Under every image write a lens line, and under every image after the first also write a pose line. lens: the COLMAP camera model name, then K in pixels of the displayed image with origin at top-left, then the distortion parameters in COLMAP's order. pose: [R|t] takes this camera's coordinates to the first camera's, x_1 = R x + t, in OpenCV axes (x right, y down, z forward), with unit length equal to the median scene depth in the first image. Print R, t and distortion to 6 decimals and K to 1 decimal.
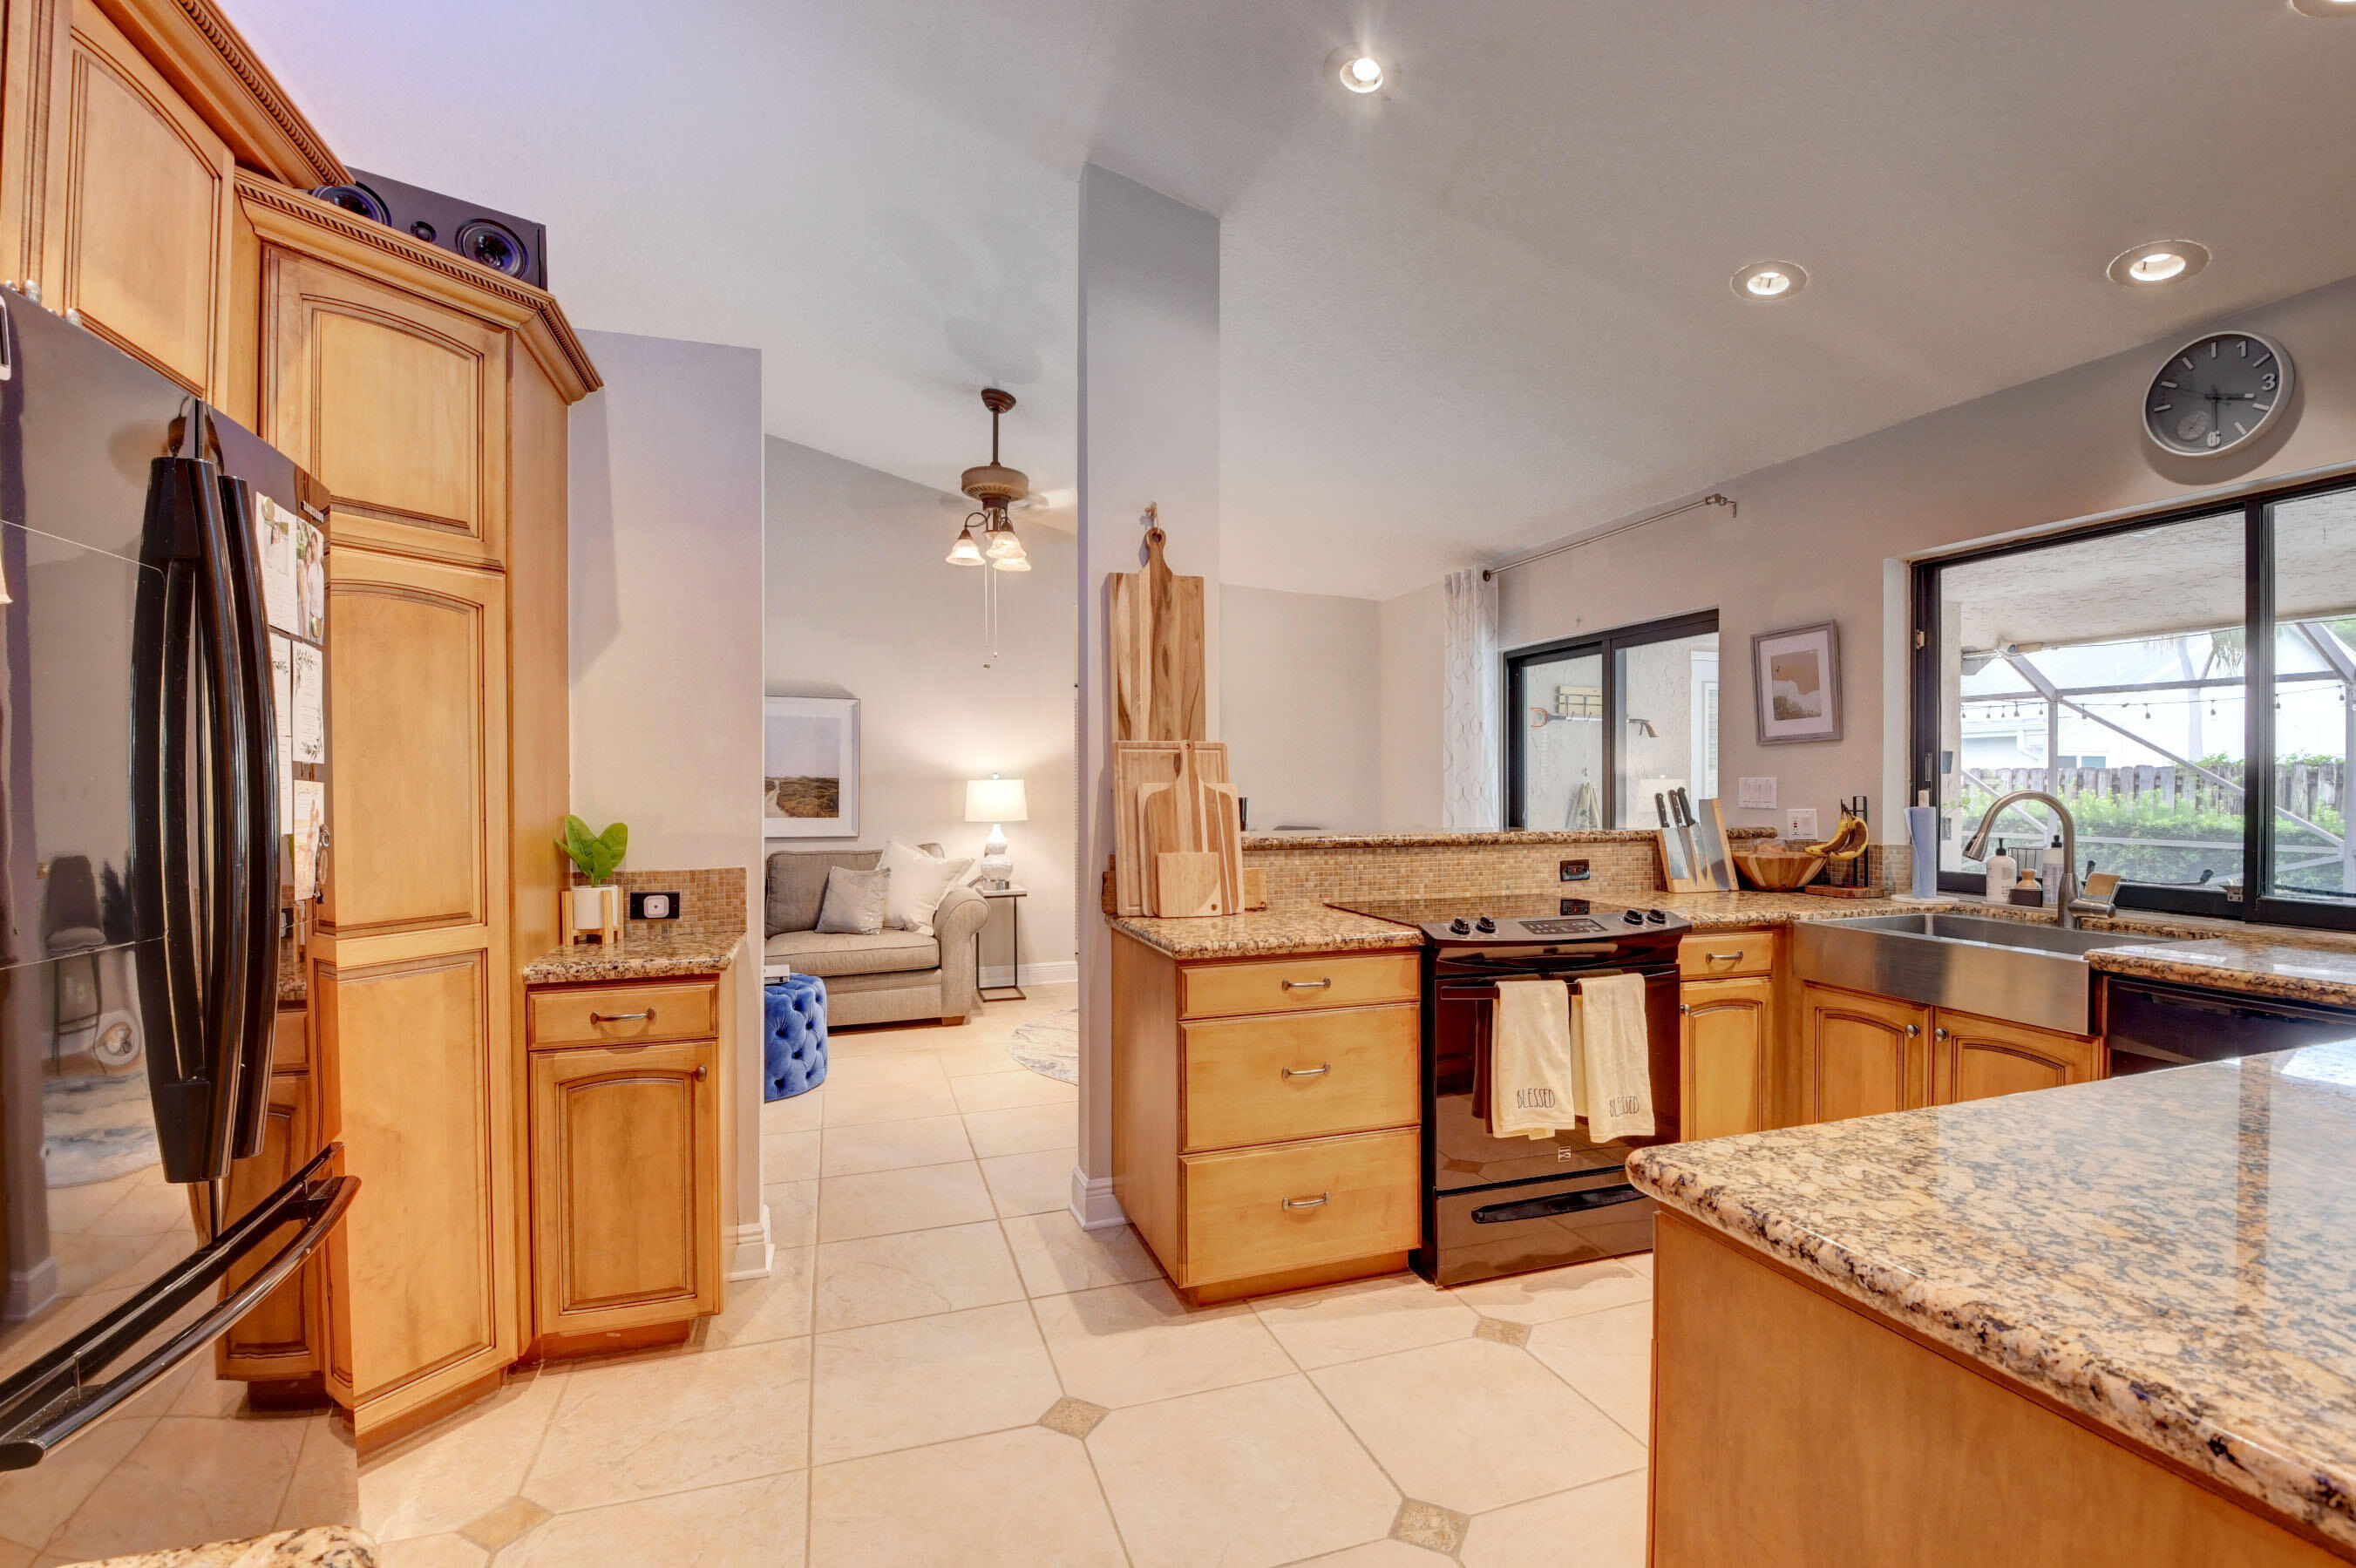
lens RADIAL K [[1035.0, 0, 1173.1], [0, 1035.0, 787.3], [0, 0, 1]] dist [0.017142, -0.026094]
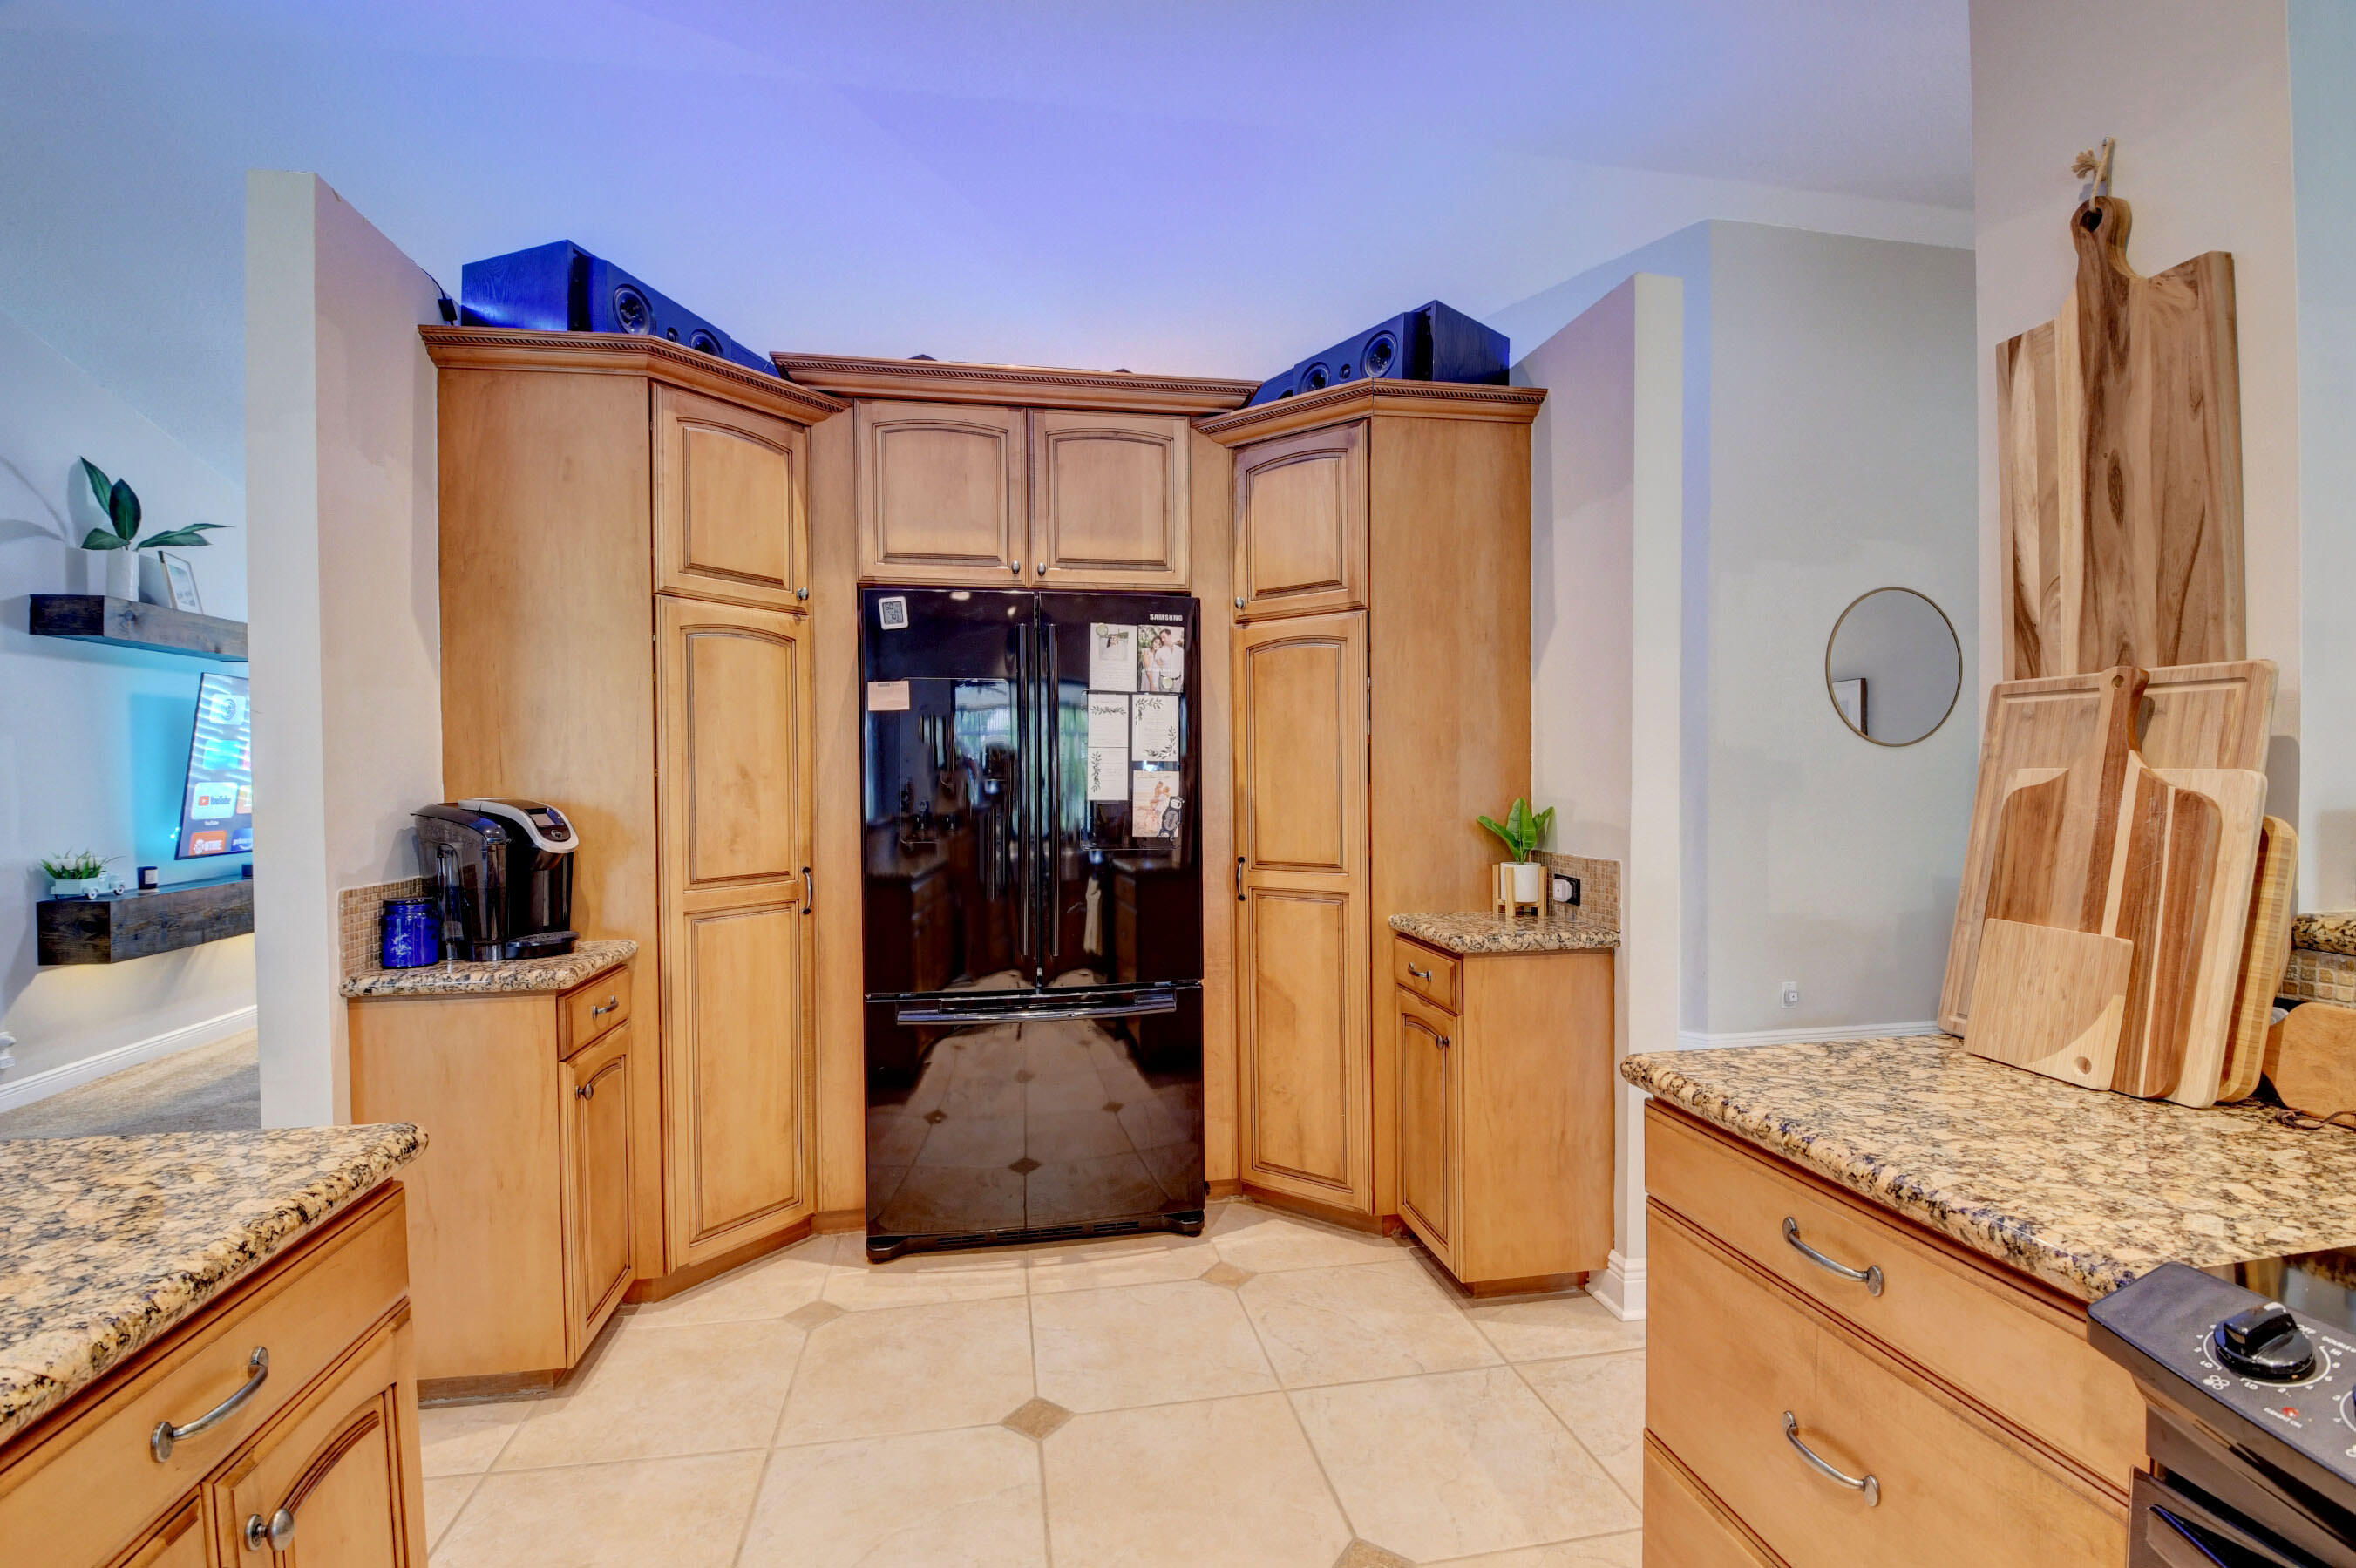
lens RADIAL K [[1035.0, 0, 1173.1], [0, 1035.0, 787.3], [0, 0, 1]] dist [0.017142, -0.026094]
pose [[-0.142259, 0.018809, -0.989651, 0.445119], [0.004466, 0.999821, 0.018360, -0.004942], [0.989819, -0.001807, -0.142318, 0.616503]]
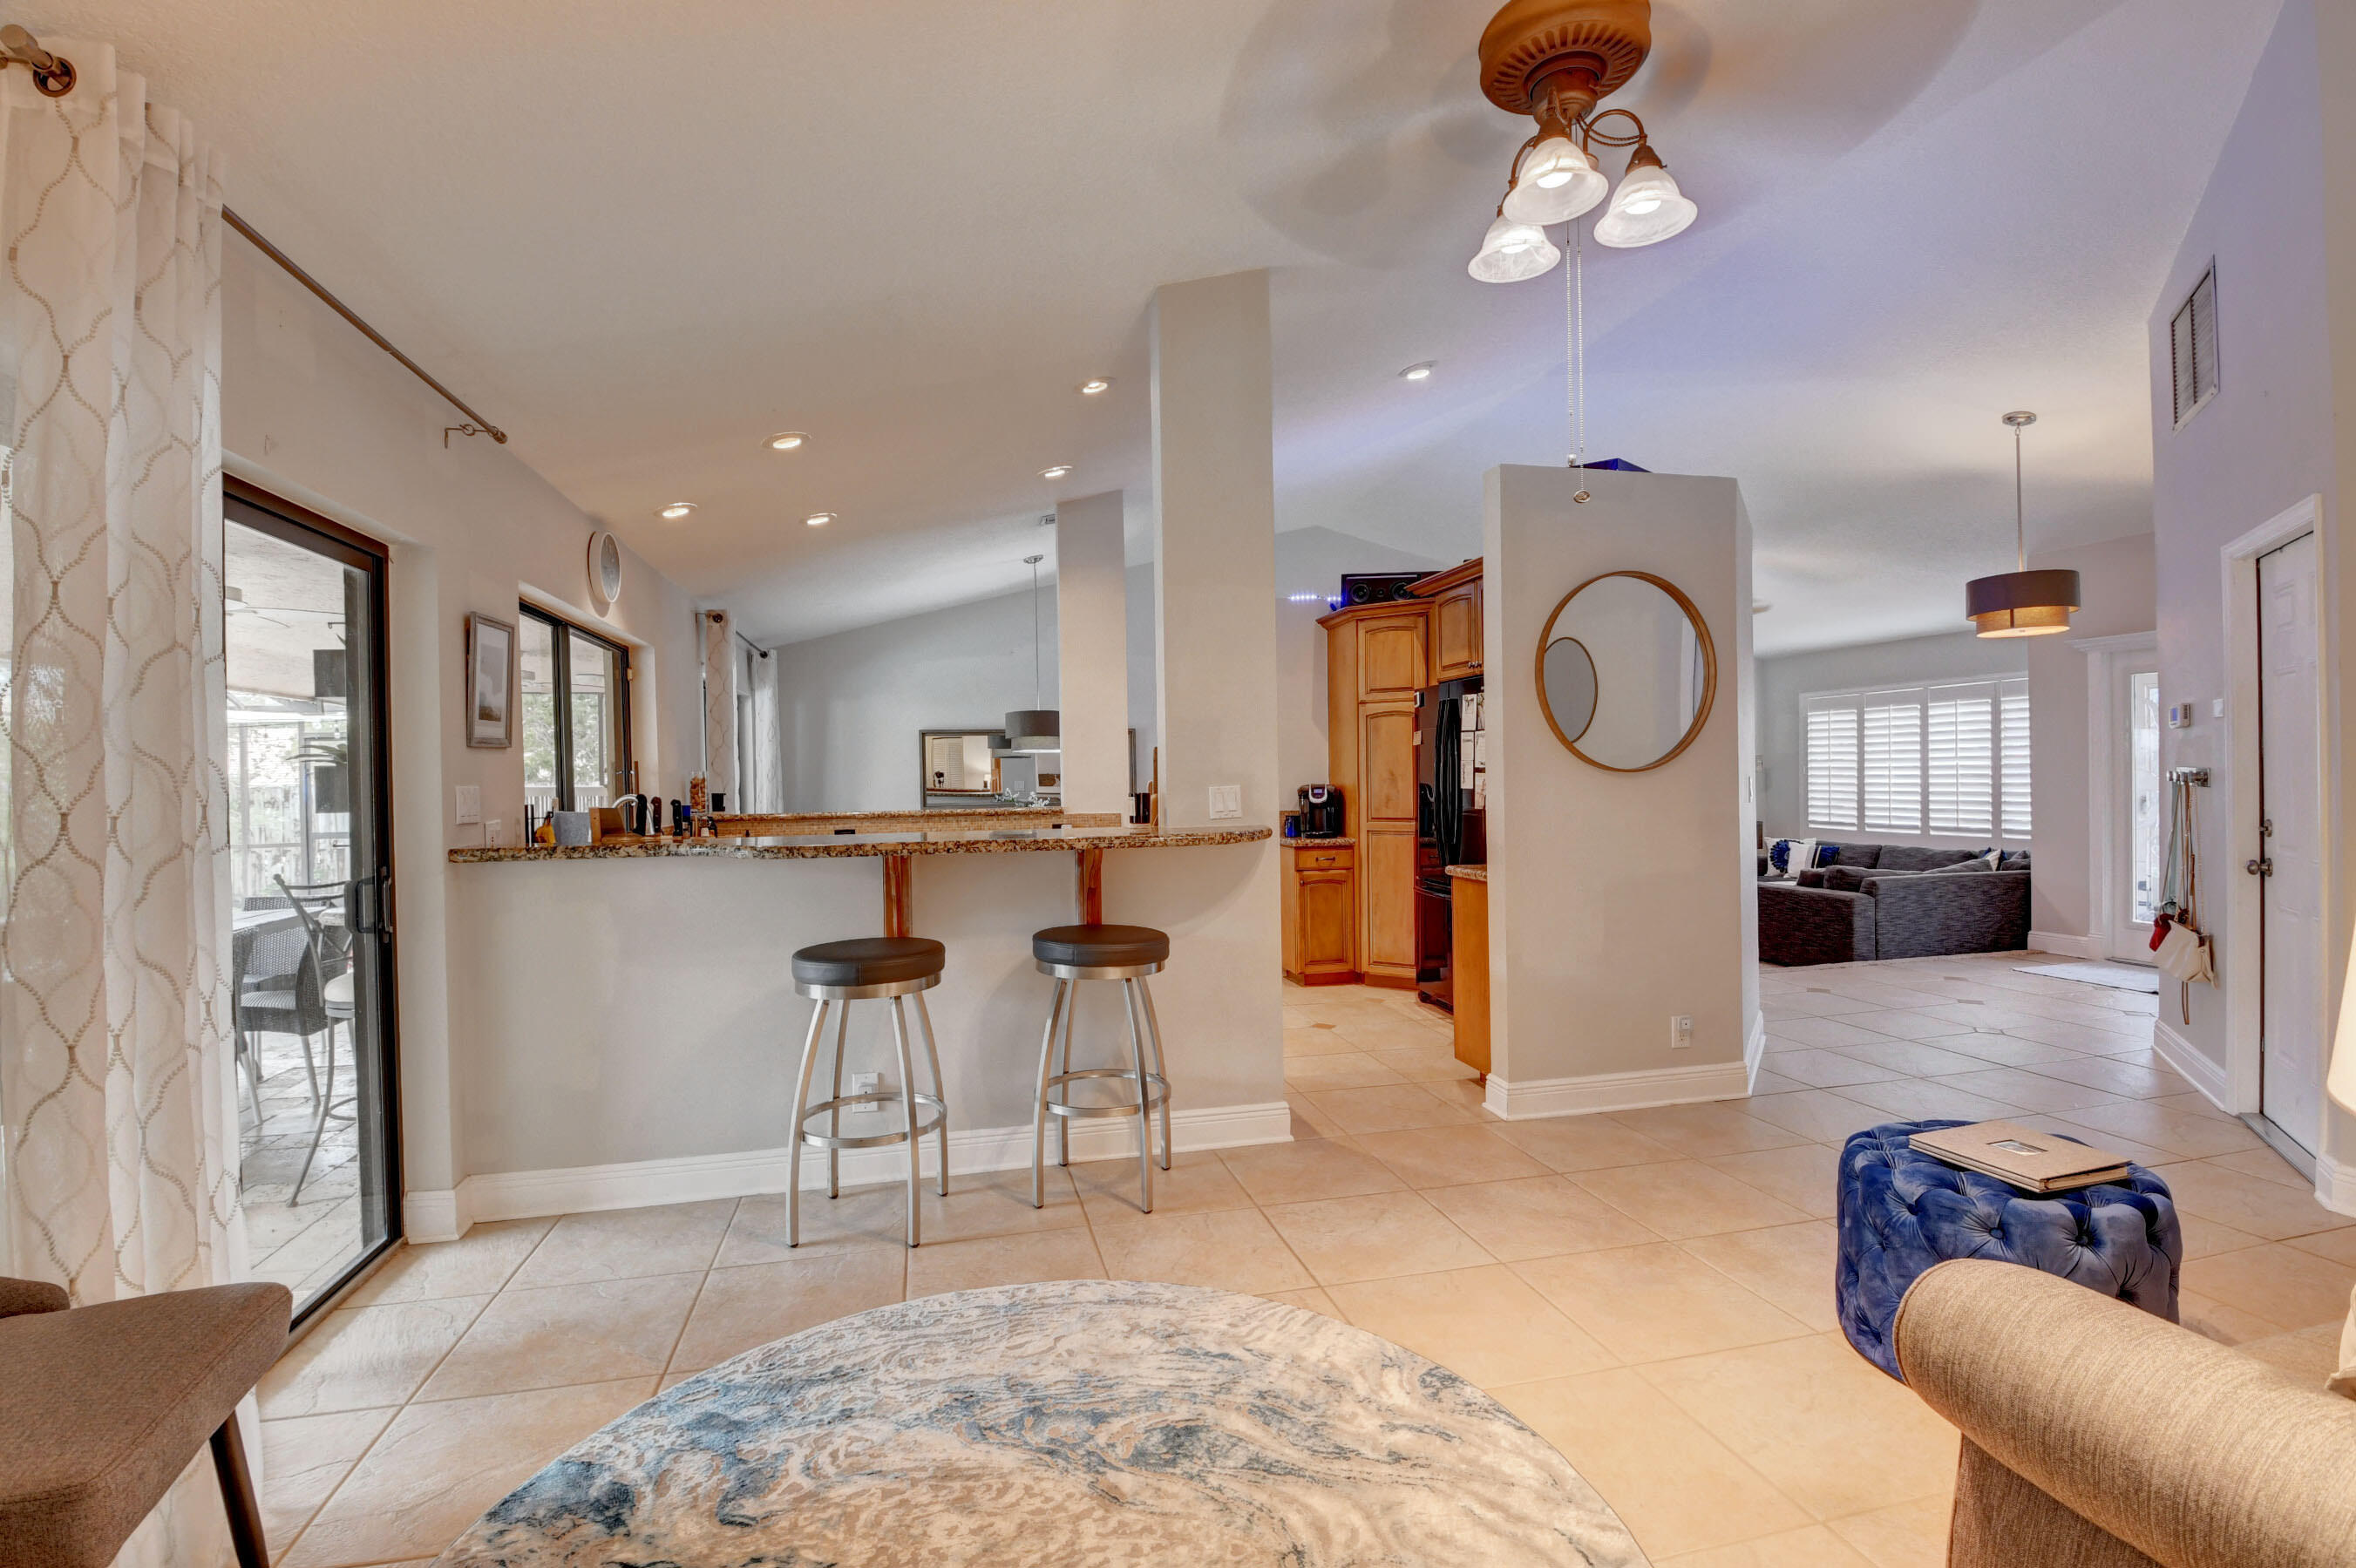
lens RADIAL K [[1038.0, 0, 1157.0], [0, 1038.0, 786.8], [0, 0, 1]] dist [0.017100, -0.026730]
pose [[-0.995221, 0.018026, 0.095966, -0.062544], [0.019294, 0.999738, 0.012298, -0.010223], [-0.095719, 0.014091, -0.995309, 2.076675]]
